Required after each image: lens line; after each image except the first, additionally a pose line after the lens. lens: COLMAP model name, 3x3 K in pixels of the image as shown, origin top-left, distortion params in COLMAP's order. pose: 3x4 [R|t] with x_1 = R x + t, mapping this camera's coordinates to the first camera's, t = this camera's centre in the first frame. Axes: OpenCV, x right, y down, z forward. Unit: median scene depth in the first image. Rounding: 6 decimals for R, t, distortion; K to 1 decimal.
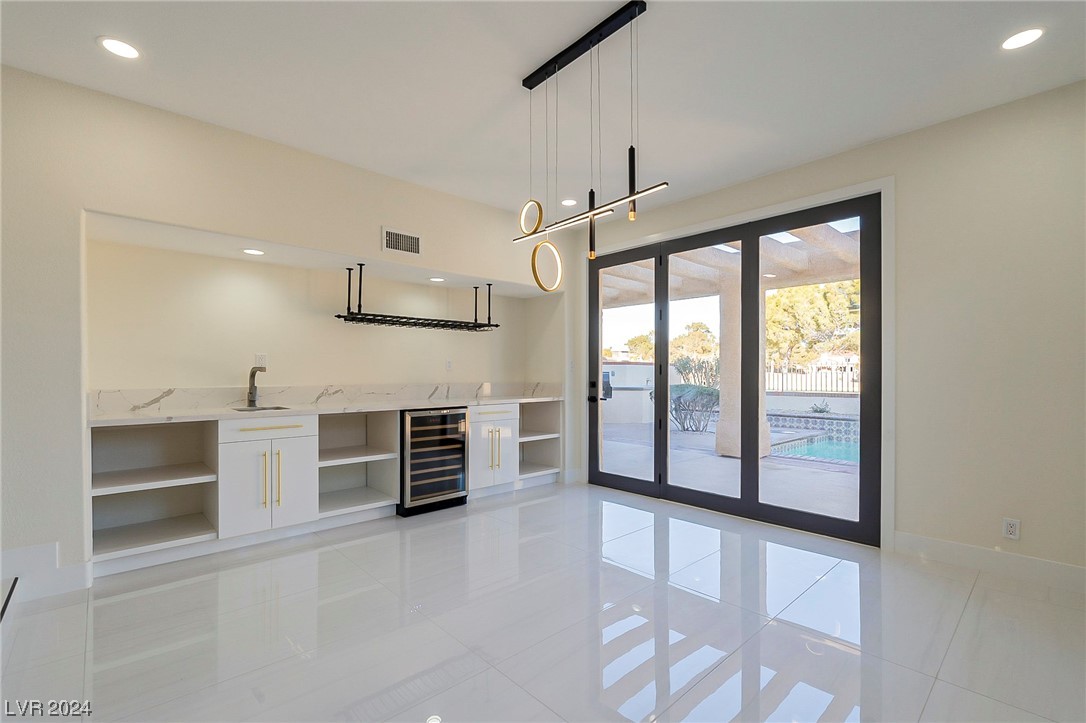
lens RADIAL K [[486.1, 0, 534.9], [0, 486.1, 369.0], [0, 0, 1]] dist [0.001973, 0.000329]
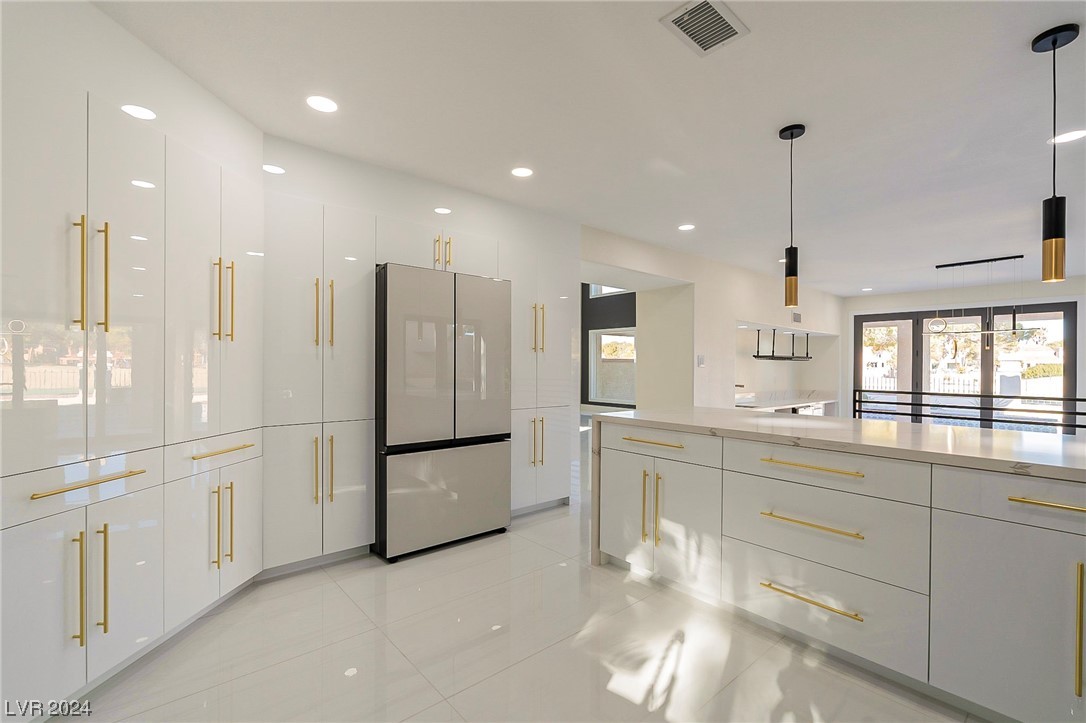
lens RADIAL K [[486.1, 0, 534.9], [0, 486.1, 369.0], [0, 0, 1]] dist [0.001973, 0.000329]
pose [[0.999313, 0.011845, -0.035110, -0.918354], [-0.011199, 0.999765, 0.018547, -0.065682], [0.035322, -0.018141, 0.999211, -0.691837]]
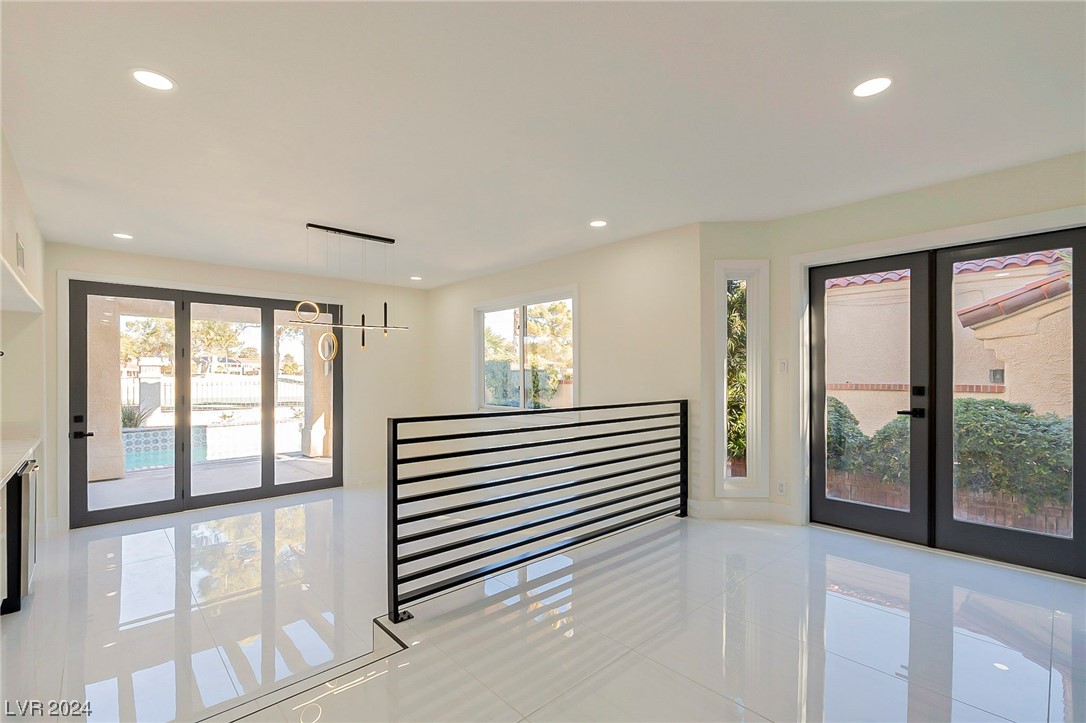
lens RADIAL K [[486.1, 0, 534.9], [0, 486.1, 369.0], [0, 0, 1]] dist [0.001973, 0.000329]
pose [[0.013969, 0.008515, 0.999866, -0.786028], [-0.004494, 0.999954, -0.008453, -0.057828], [-0.999892, -0.004376, 0.014006, 0.128682]]
